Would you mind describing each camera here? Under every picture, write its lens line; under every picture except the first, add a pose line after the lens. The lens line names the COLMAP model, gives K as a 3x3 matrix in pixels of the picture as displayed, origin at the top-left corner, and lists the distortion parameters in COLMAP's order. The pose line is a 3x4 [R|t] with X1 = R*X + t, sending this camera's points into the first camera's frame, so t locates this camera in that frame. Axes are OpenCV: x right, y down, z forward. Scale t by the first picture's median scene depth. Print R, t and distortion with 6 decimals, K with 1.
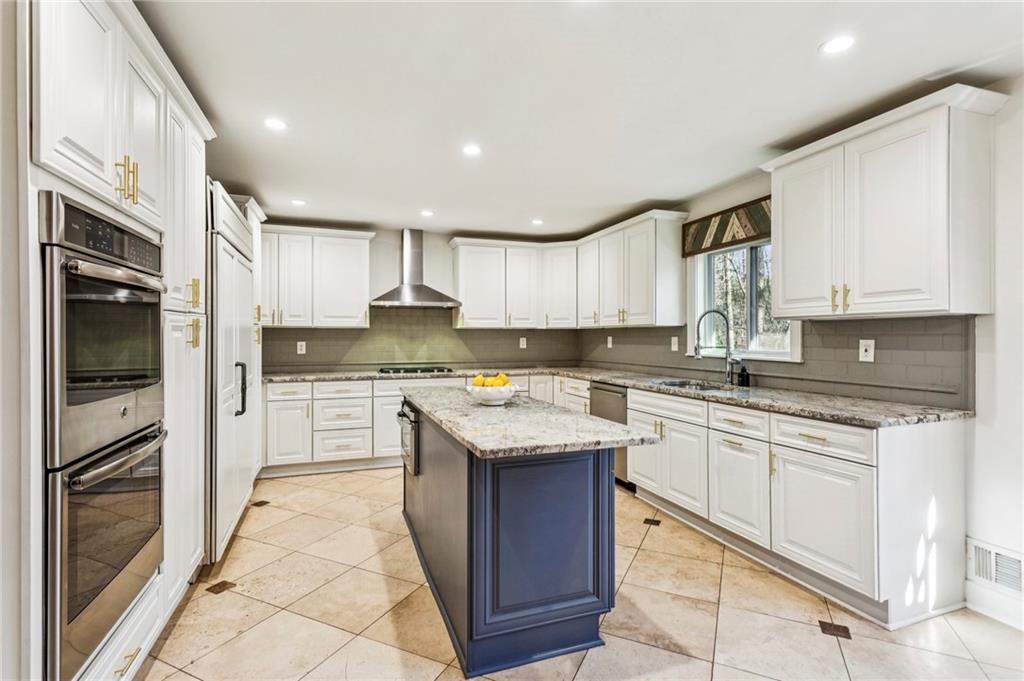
lens RADIAL K [[494.8, 0, 510.8], [0, 494.8, 336.9], [0, 0, 1]] dist [-0.031329, -0.000907]
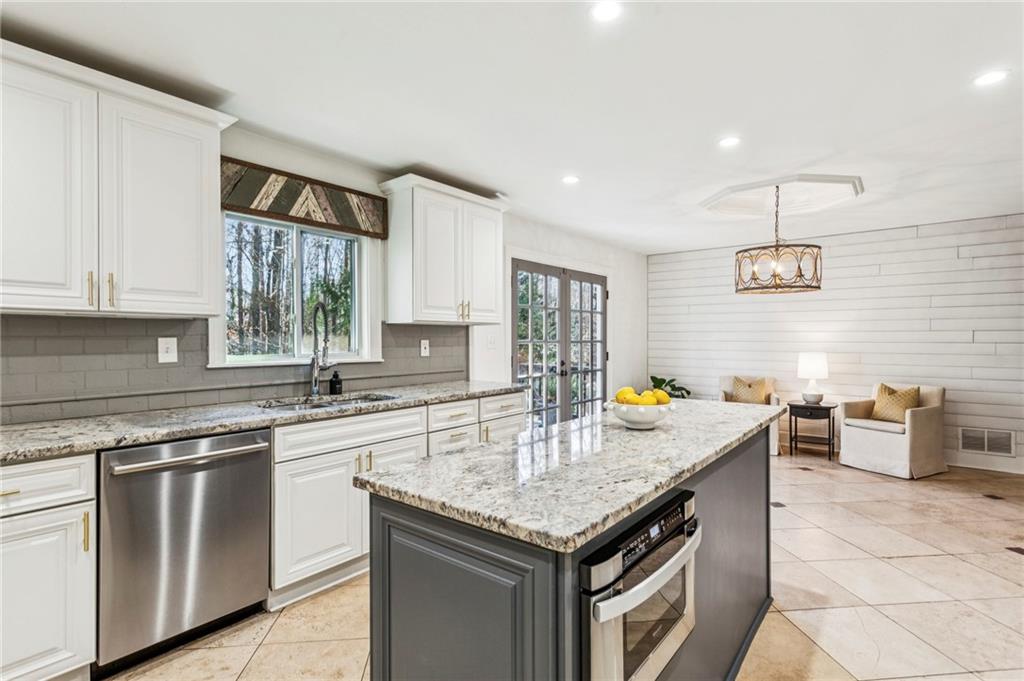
lens RADIAL K [[494.8, 0, 508.6], [0, 494.8, 342.0], [0, 0, 1]] dist [-0.031329, -0.000907]
pose [[-0.529271, -0.003039, 0.848447, -0.410568], [0.003115, 0.999980, 0.005525, 0.003540], [-0.848447, 0.005567, -0.529251, 1.149270]]
